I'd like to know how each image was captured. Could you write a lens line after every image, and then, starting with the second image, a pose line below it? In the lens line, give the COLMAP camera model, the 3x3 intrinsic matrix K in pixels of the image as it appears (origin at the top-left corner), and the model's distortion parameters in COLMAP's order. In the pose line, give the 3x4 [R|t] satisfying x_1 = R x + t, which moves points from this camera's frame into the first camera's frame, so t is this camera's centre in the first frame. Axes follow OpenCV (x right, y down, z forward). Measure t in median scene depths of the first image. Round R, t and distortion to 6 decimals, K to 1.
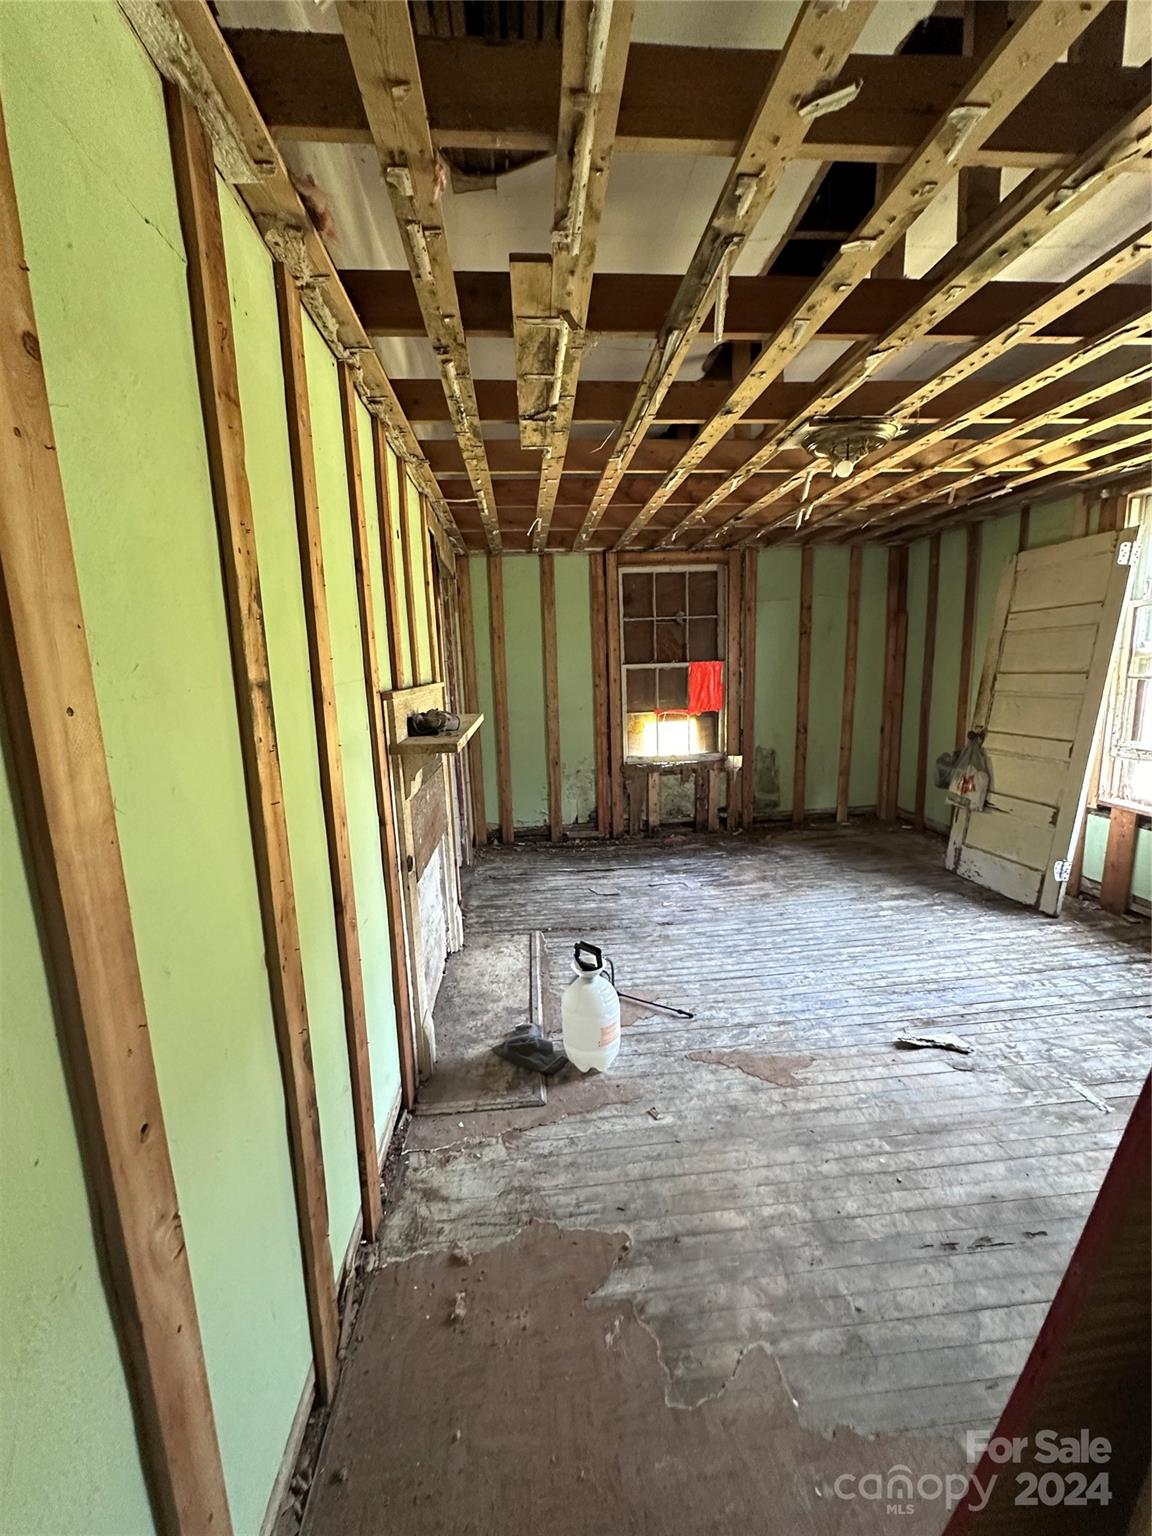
lens RADIAL K [[615.7, 0, 574.7], [0, 615.7, 766.7], [0, 0, 1]] dist [-0.004372, 0.000468]
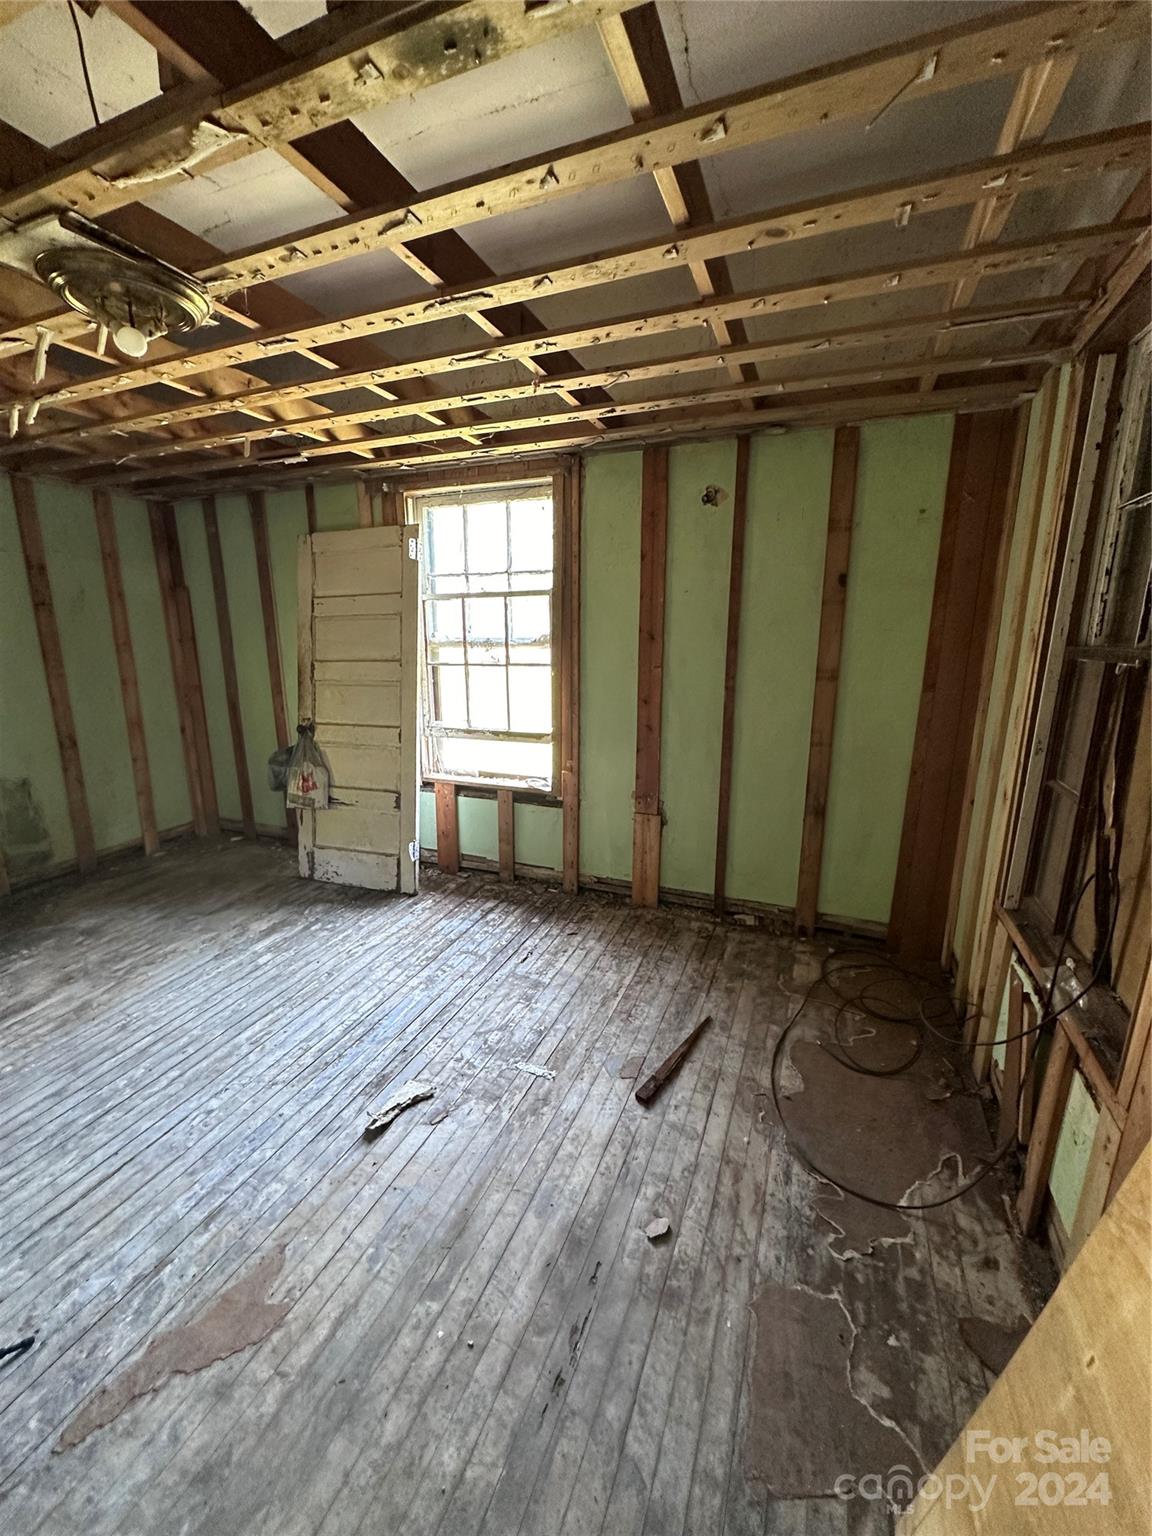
lens RADIAL K [[615.7, 0, 574.7], [0, 615.7, 766.7], [0, 0, 1]] dist [-0.004372, 0.000468]
pose [[0.454228, -0.165144, 0.875445, 0.021783], [0.139039, 0.983768, 0.113437, -0.052981], [-0.879969, 0.070195, 0.469816, 0.257839]]
